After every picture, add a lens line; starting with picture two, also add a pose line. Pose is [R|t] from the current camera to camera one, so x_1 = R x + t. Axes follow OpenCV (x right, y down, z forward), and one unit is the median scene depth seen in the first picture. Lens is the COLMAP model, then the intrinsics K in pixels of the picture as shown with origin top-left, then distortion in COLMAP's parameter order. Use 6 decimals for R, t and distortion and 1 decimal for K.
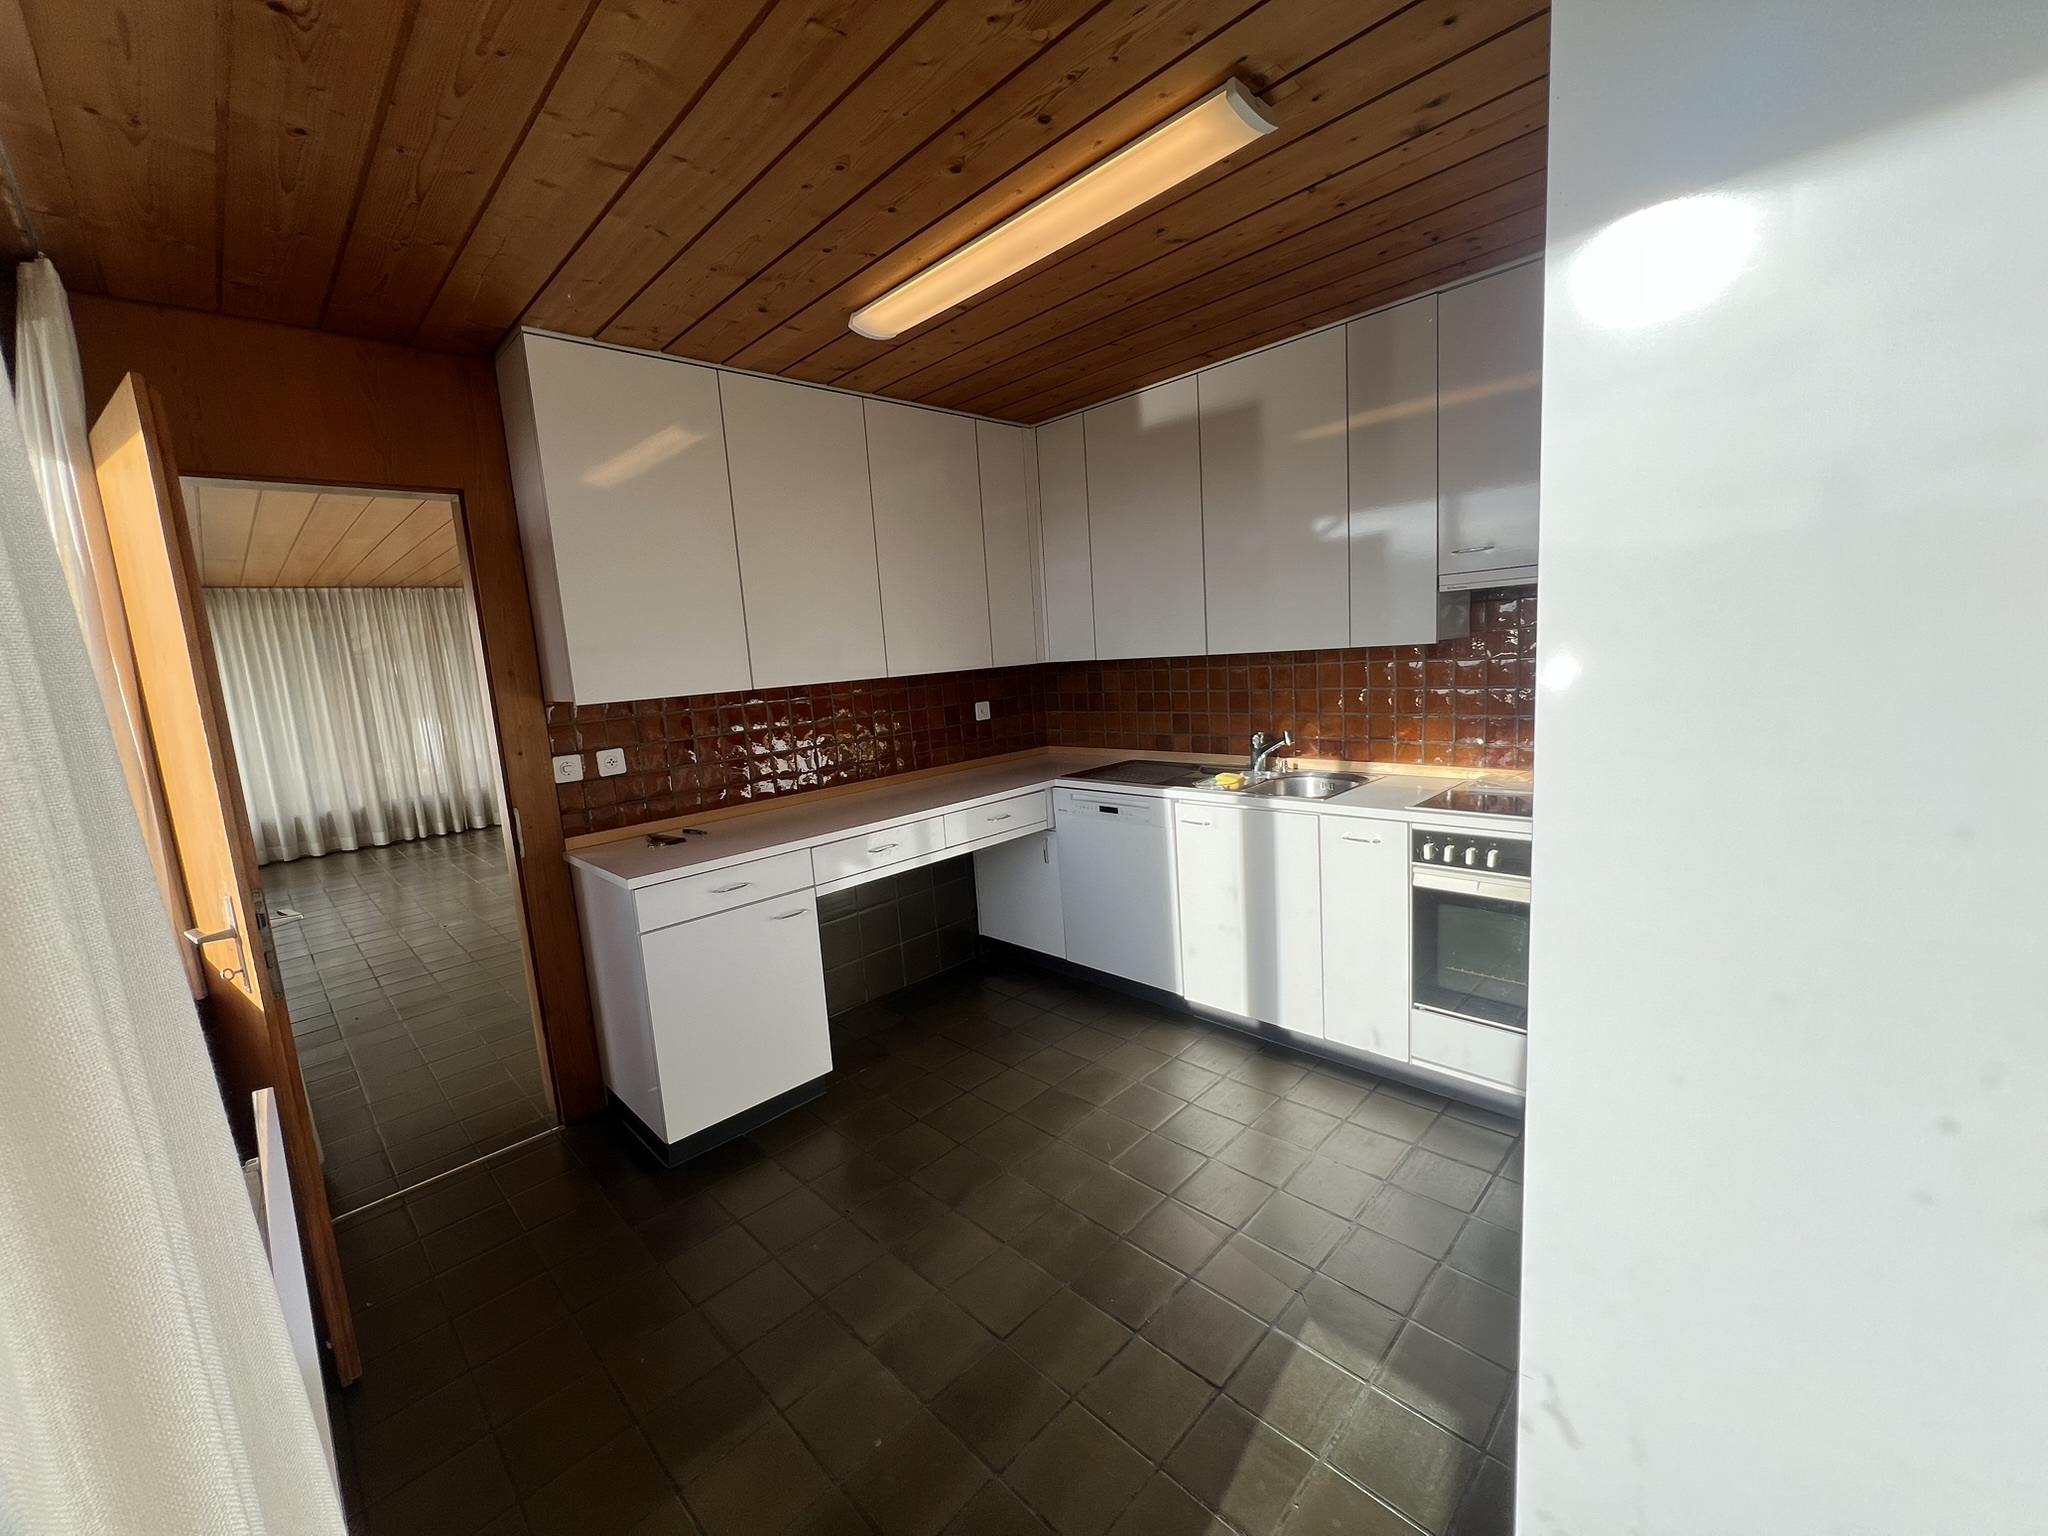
lens RADIAL K [[821.5, 0, 1020.5], [0, 821.5, 764.0], [0, 0, 1]] dist [-0.002937, -0.000198]
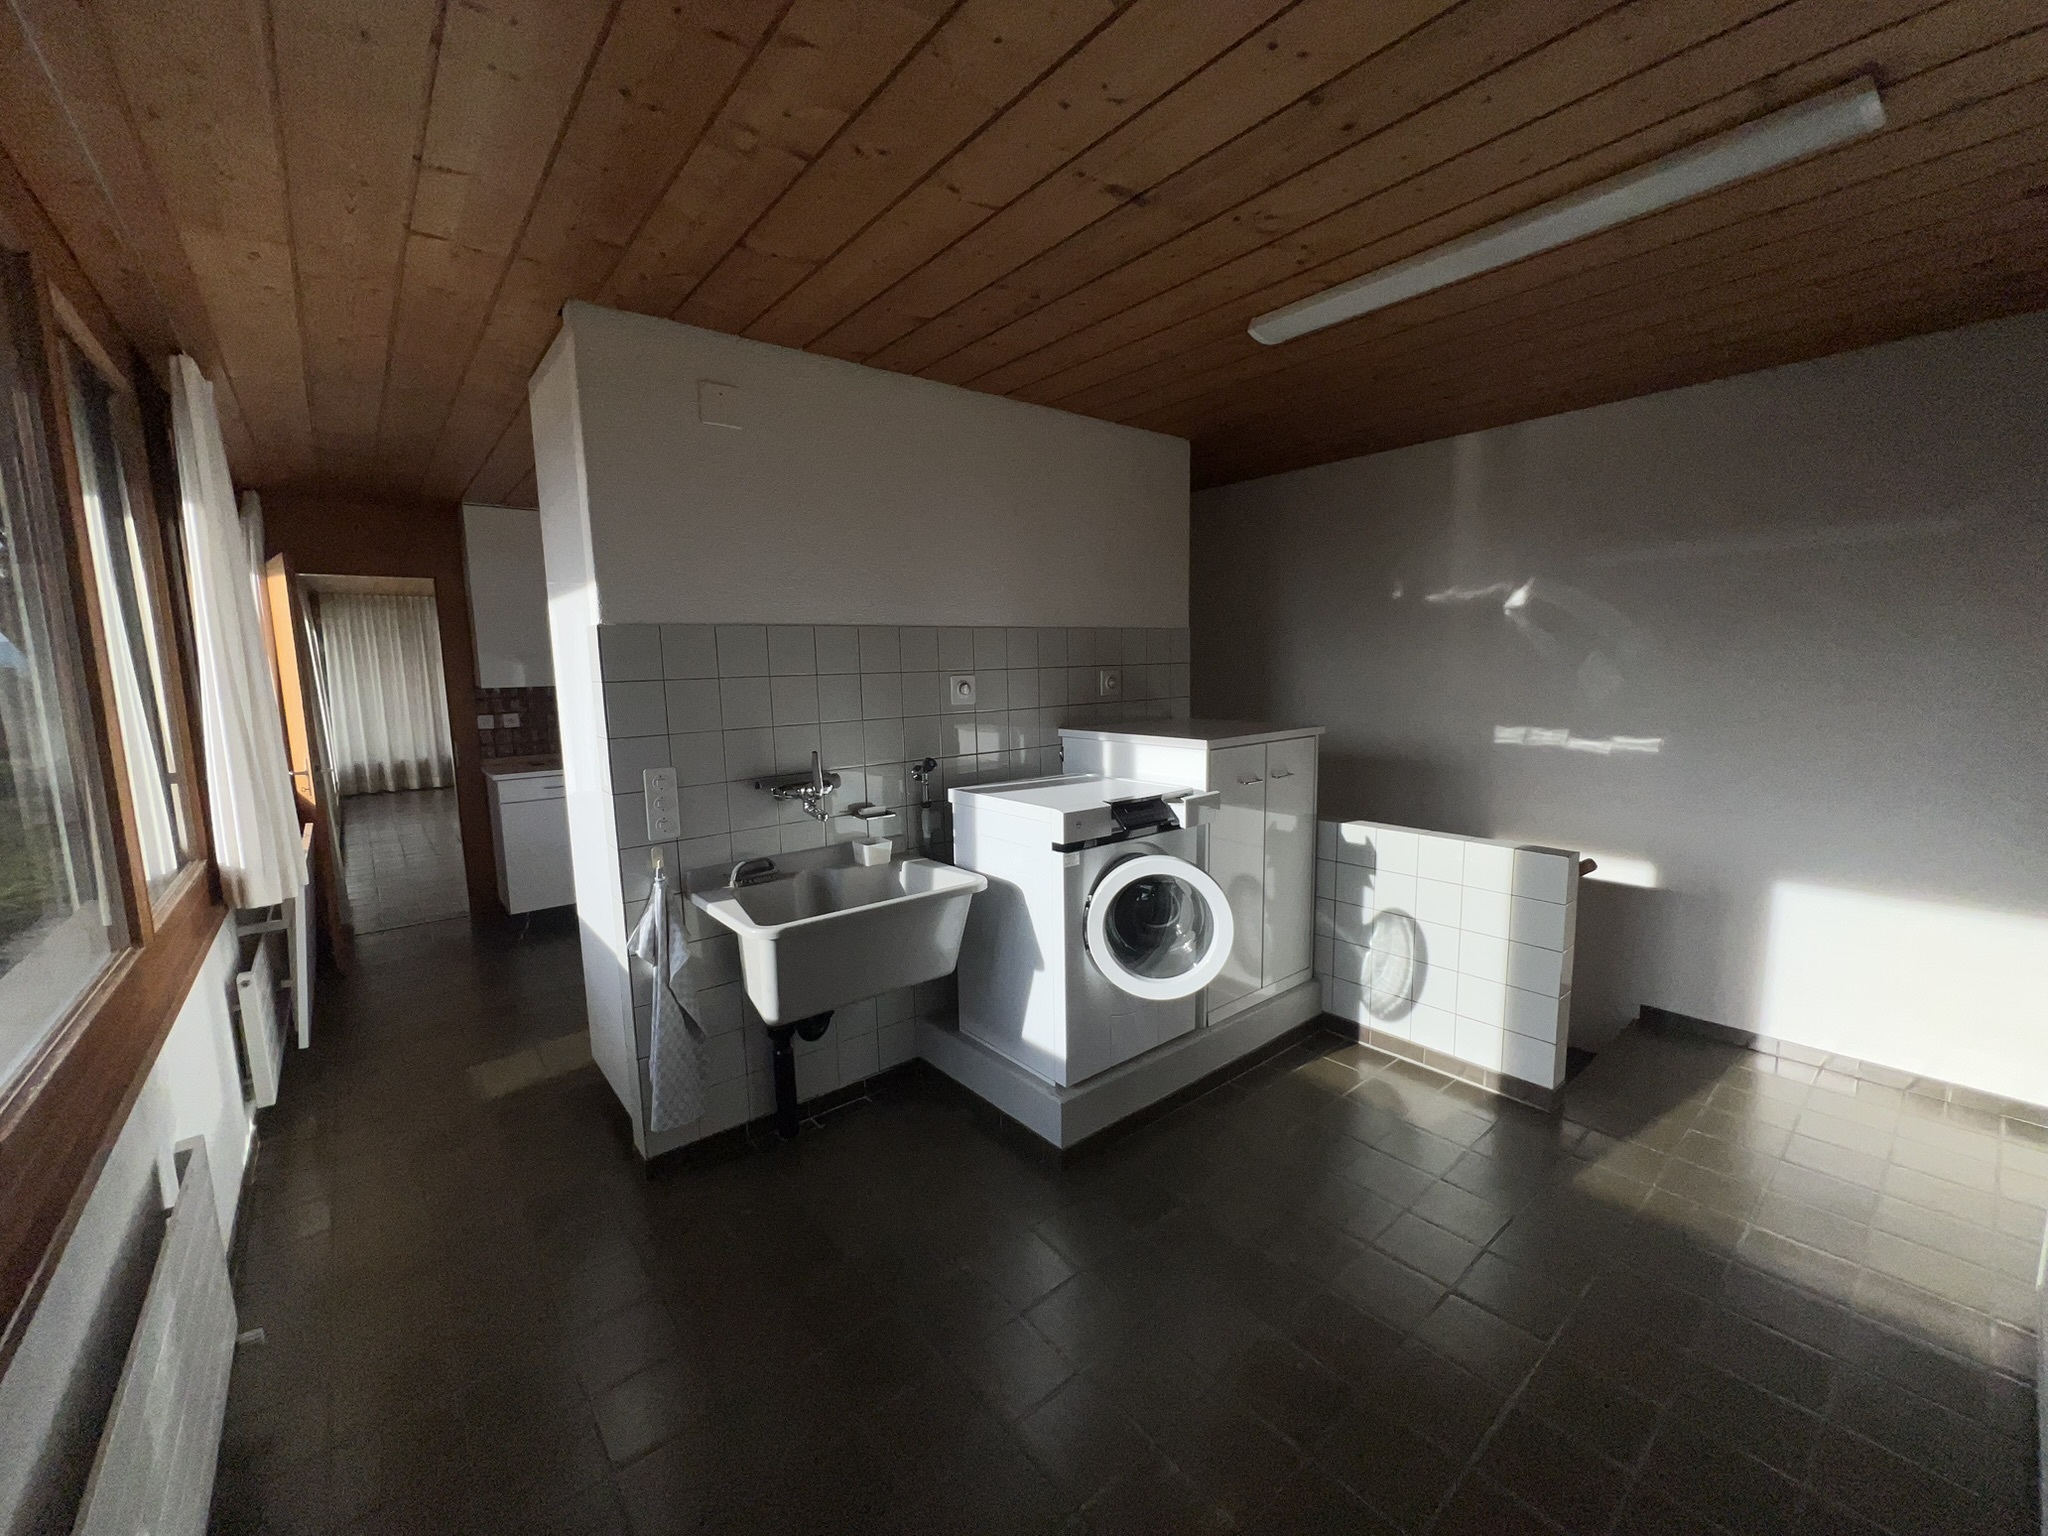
lens RADIAL K [[821.5, 0, 1028.2], [0, 821.5, 772.7], [0, 0, 1]] dist [-0.002937, -0.000198]
pose [[0.994904, 0.062652, -0.079004, 0.817038], [-0.063004, 0.998011, -0.001962, 0.045573], [0.078724, 0.006930, 0.996872, -0.753262]]
